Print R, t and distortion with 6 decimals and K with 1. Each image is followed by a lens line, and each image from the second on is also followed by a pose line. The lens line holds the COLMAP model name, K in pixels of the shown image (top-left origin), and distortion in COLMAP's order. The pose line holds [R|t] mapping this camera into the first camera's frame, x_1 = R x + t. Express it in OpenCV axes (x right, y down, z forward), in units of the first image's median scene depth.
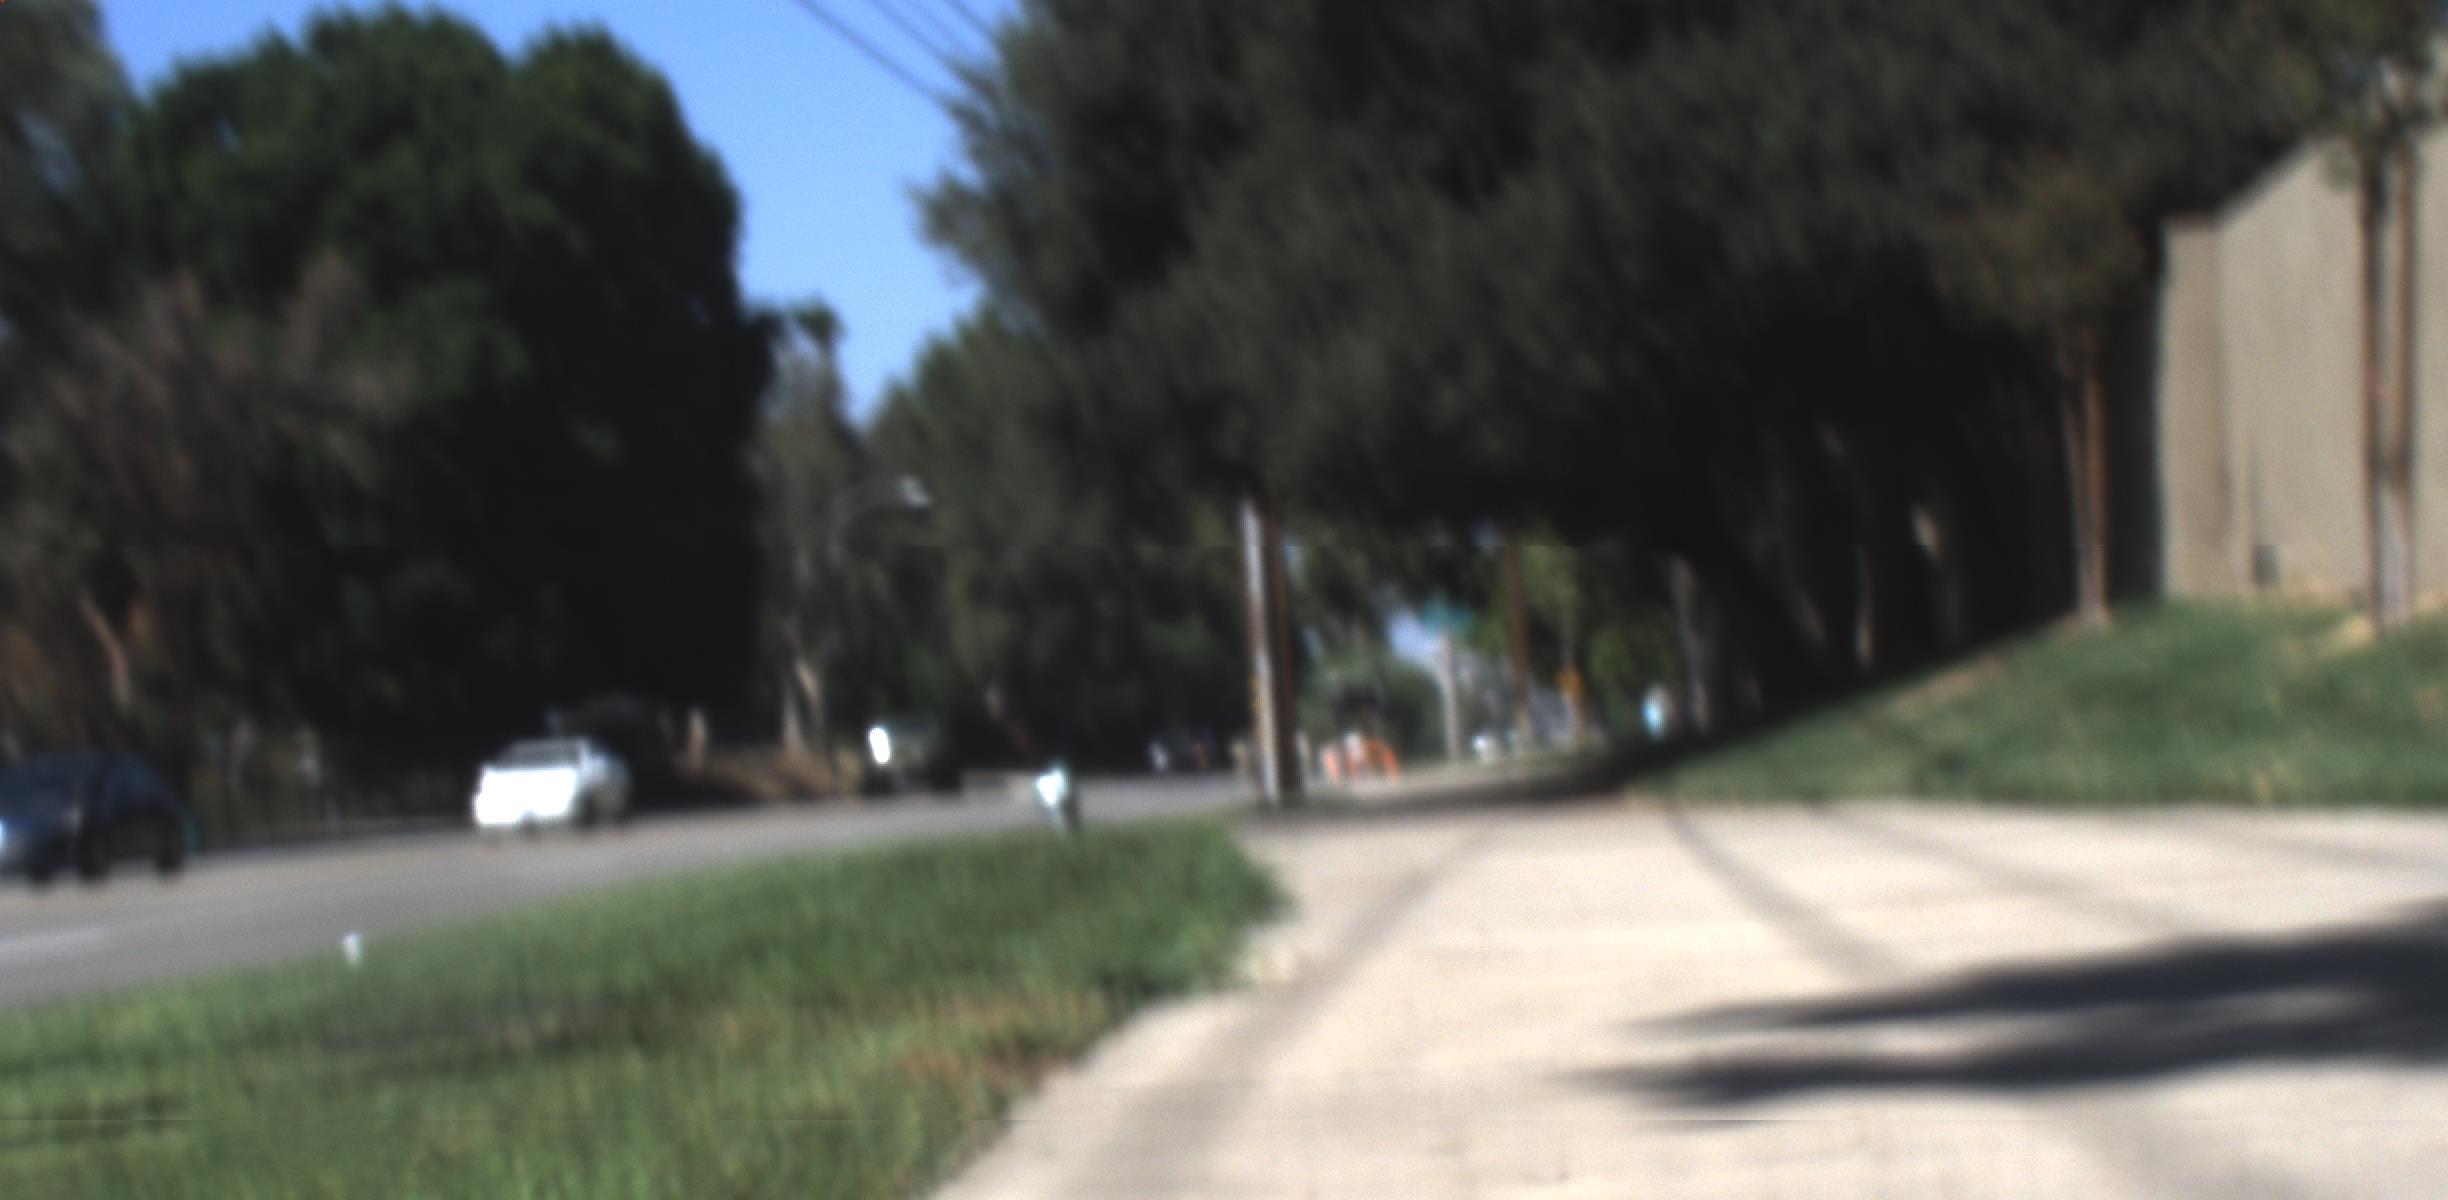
lens RADIAL K [[5407.8, 0, 1020.4], [0, 5407.8, 698.2], [0, 0, 1]] dist [-0.034430, 0.000000]
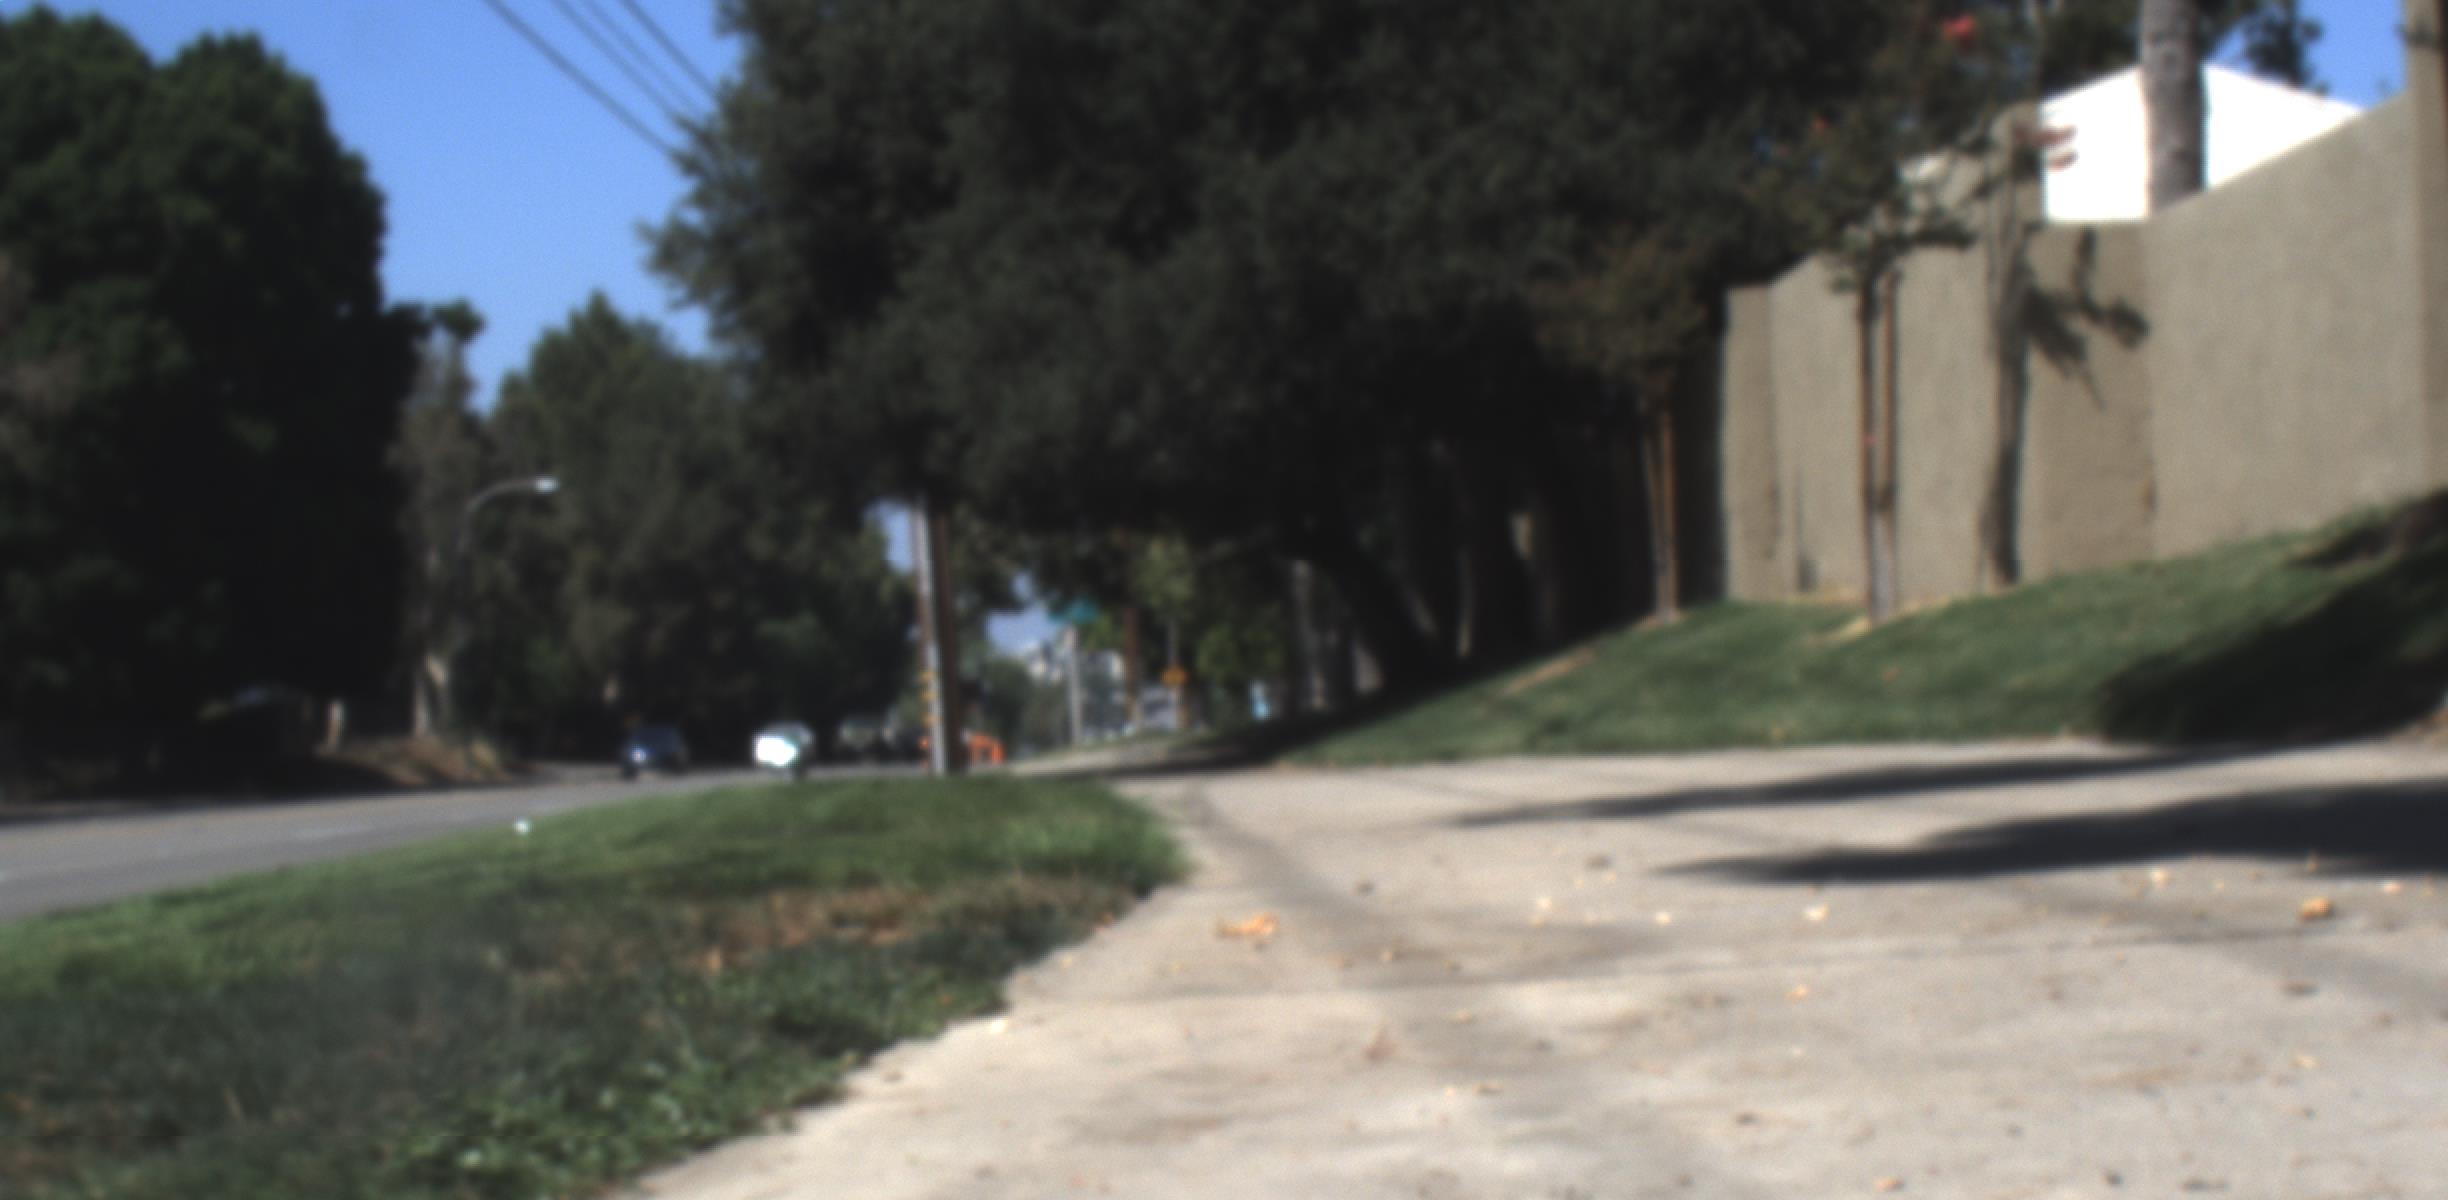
lens RADIAL K [[5407.8, 0, 1228.0], [0, 5407.8, 613.2], [0, 0, 1]] dist [-0.034430, 0.000000]
pose [[0.993531, 0.006863, 0.113351, -0.030866], [-0.005212, 0.999876, -0.014850, 0.002955], [-0.113439, 0.014164, 0.993444, -0.165737]]
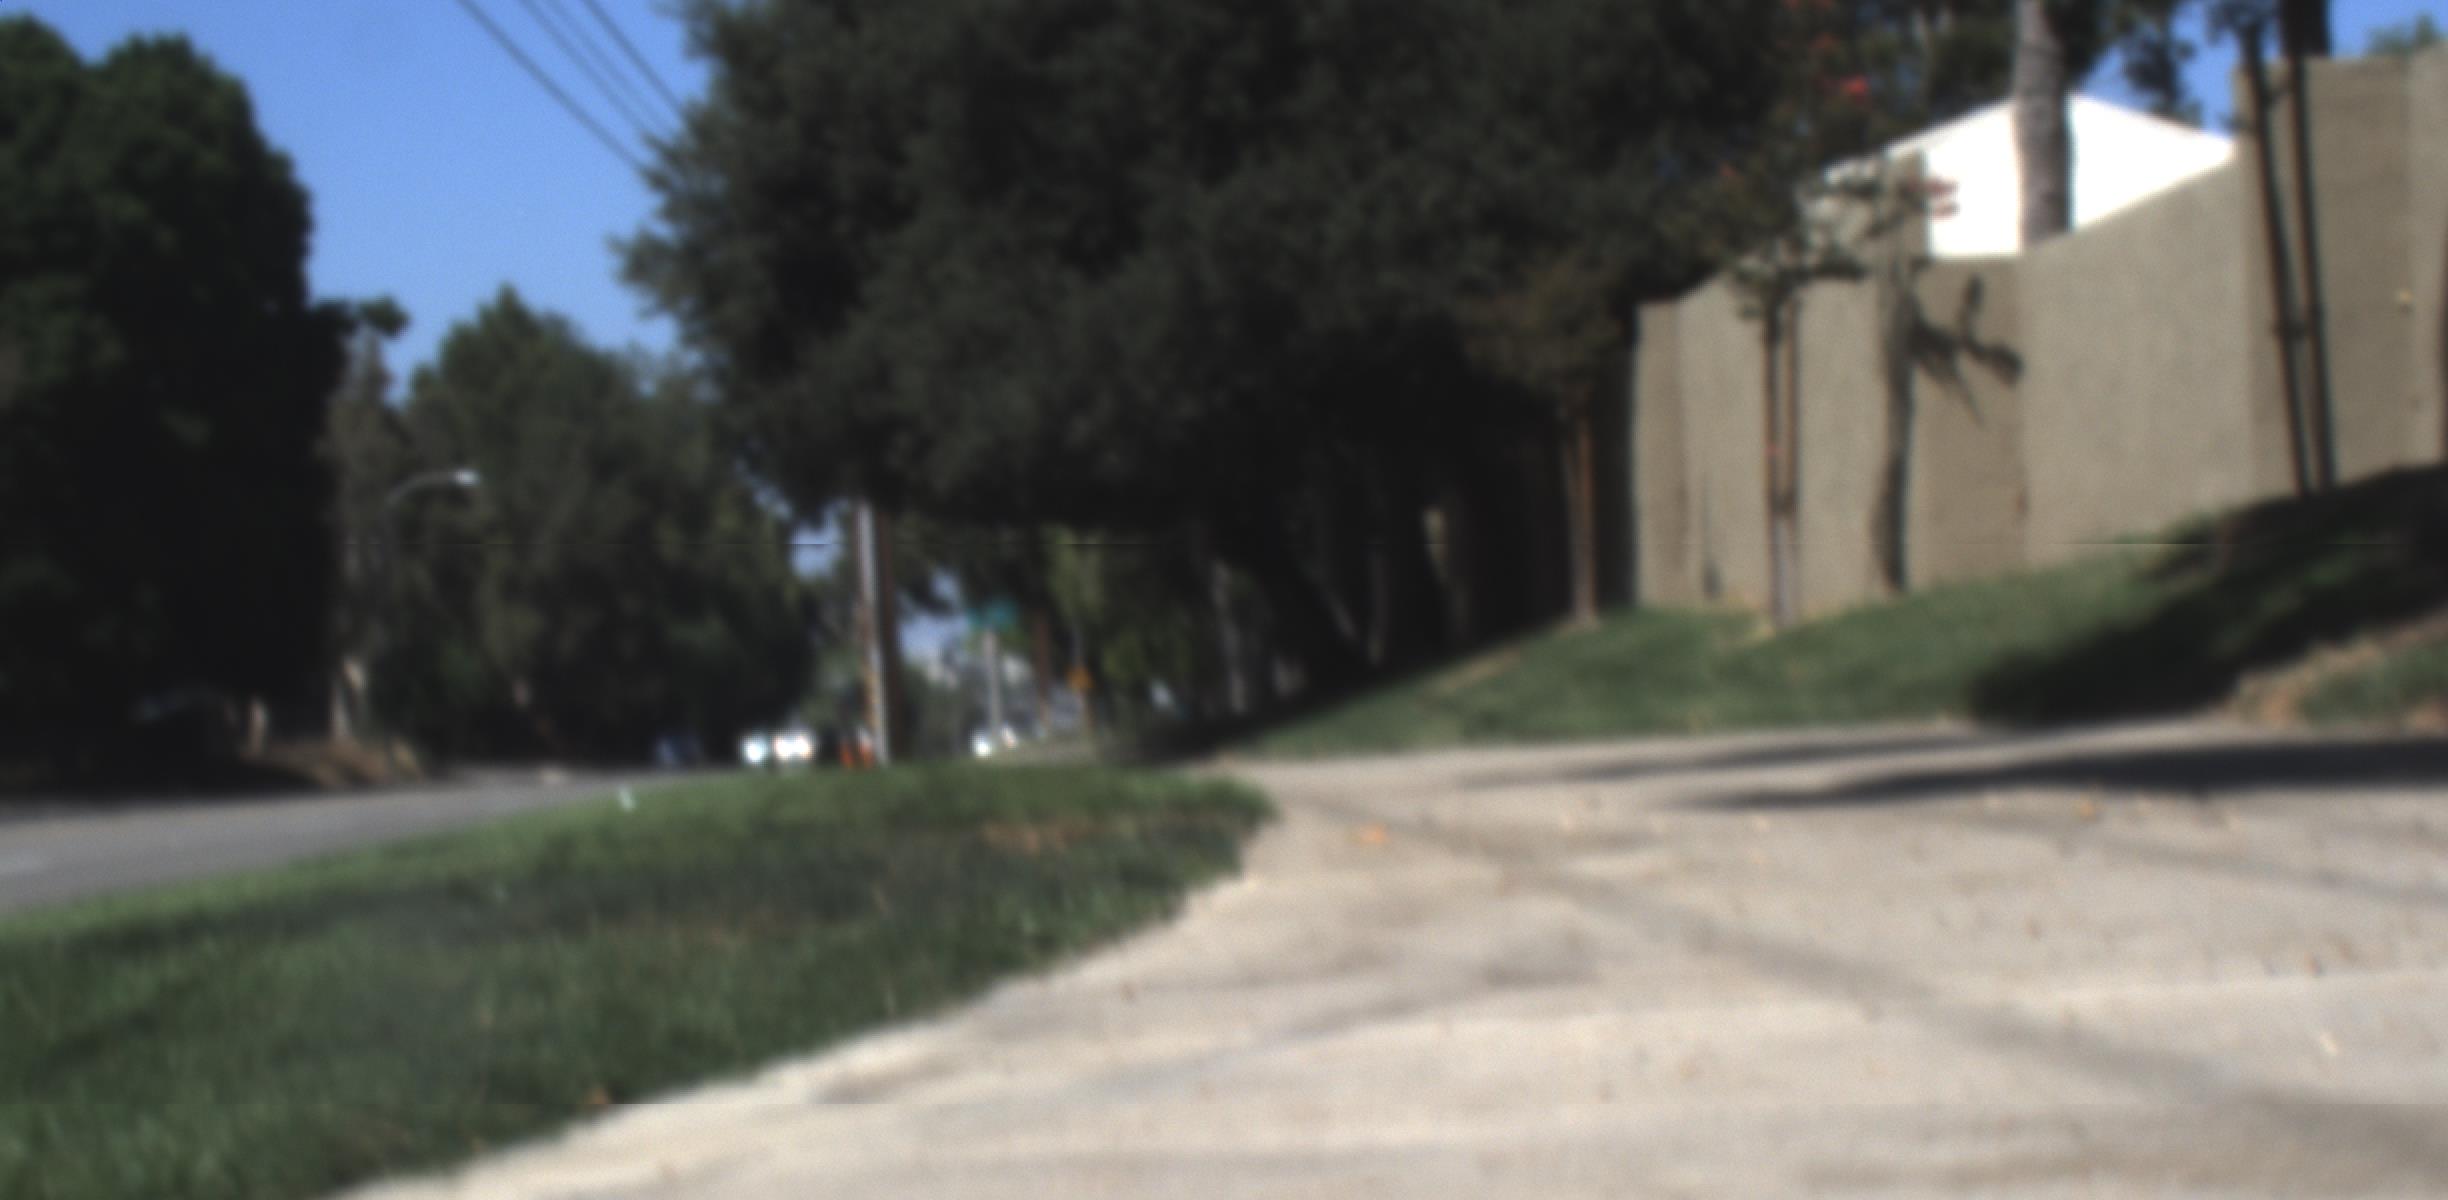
lens RADIAL K [[5407.8, 0, 1241.8], [0, 5407.8, 599.8], [0, 0, 1]] dist [-0.034430, 0.000000]
pose [[0.990758, 0.015169, 0.134793, -0.050683], [-0.012706, 0.999736, -0.019120, 0.007547], [-0.135048, 0.017231, 0.990689, -0.244920]]
